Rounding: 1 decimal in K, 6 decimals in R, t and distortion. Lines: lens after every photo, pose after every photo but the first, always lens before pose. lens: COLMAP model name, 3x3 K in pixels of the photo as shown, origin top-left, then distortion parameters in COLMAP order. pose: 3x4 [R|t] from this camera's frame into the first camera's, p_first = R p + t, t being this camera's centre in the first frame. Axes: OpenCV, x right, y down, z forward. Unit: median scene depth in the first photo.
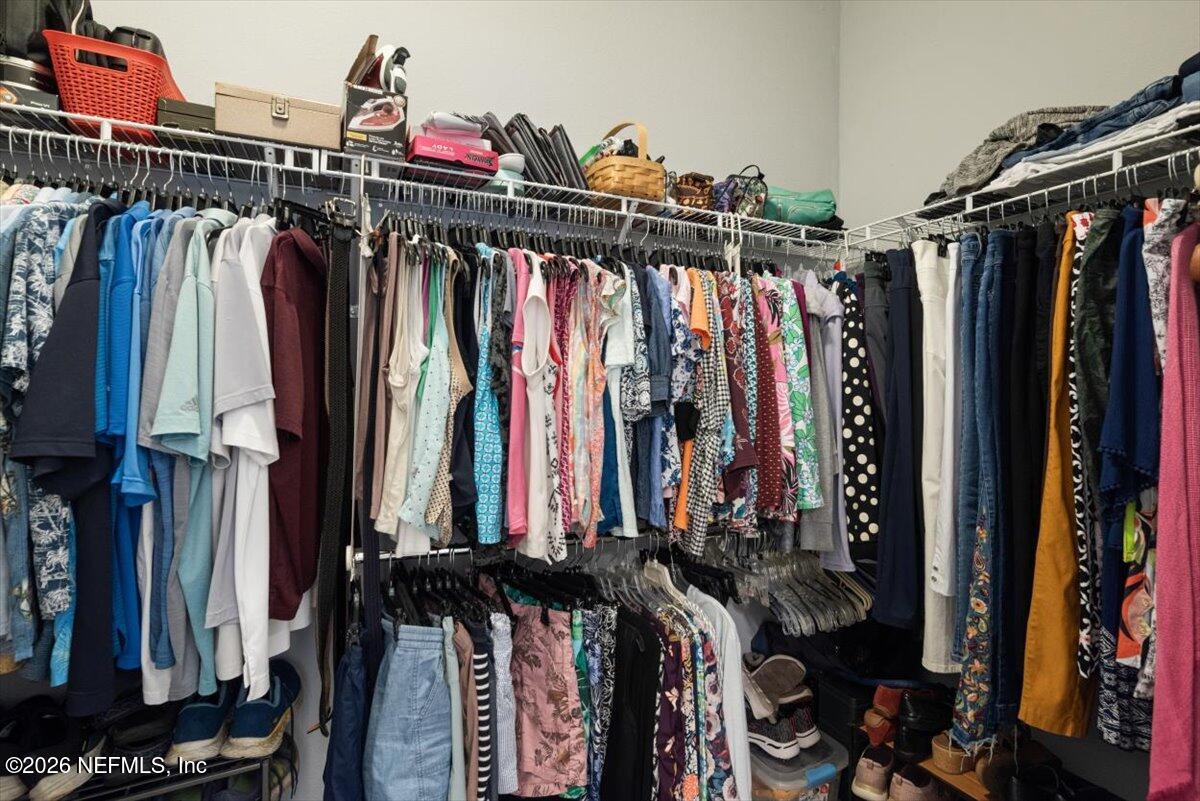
lens RADIAL K [[577.1, 0, 599.5], [0, 577.1, 387.6], [0, 0, 1]] dist [-0.000318, -0.000253]
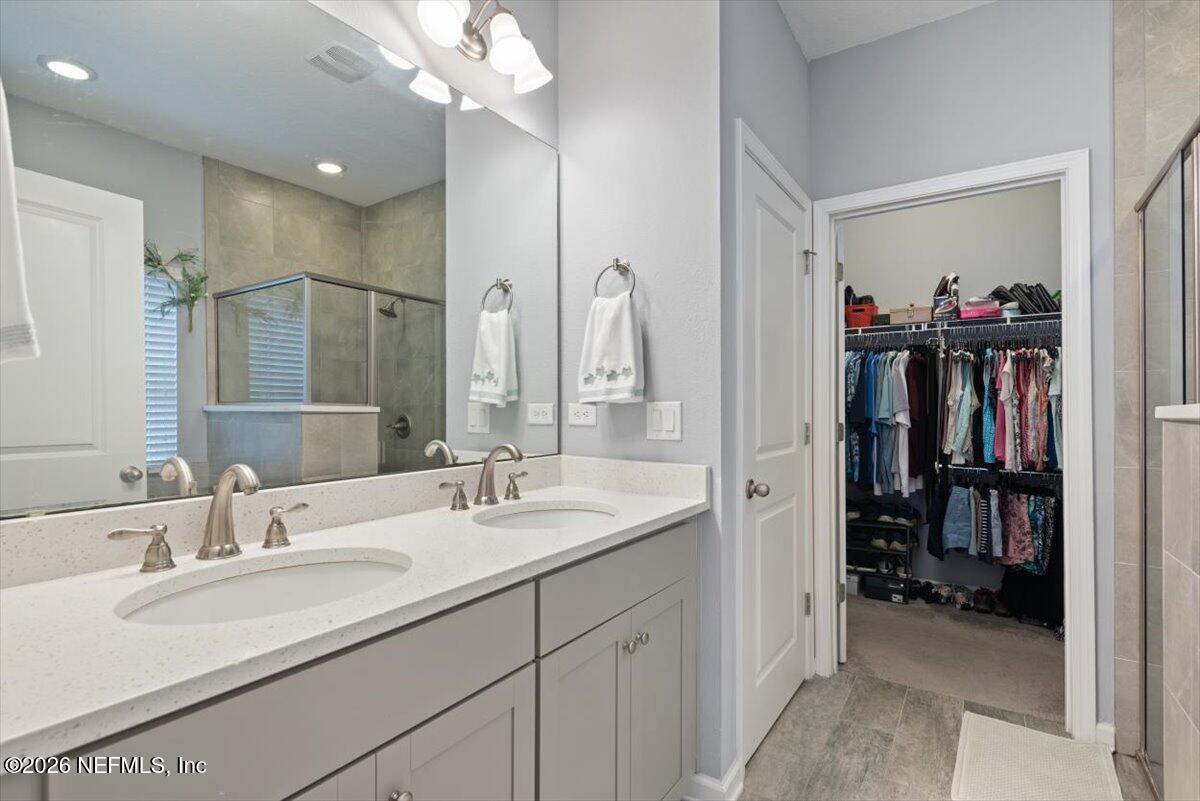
lens RADIAL K [[567.5, 0, 598.3], [0, 567.5, 400.8], [0, 0, 1]] dist [-0.001073, 0.000566]
pose [[0.525682, -0.010399, -0.850617, 1.108138], [0.007023, 0.999944, -0.007884, -0.012595], [0.850652, -0.001829, 0.525726, -1.950428]]
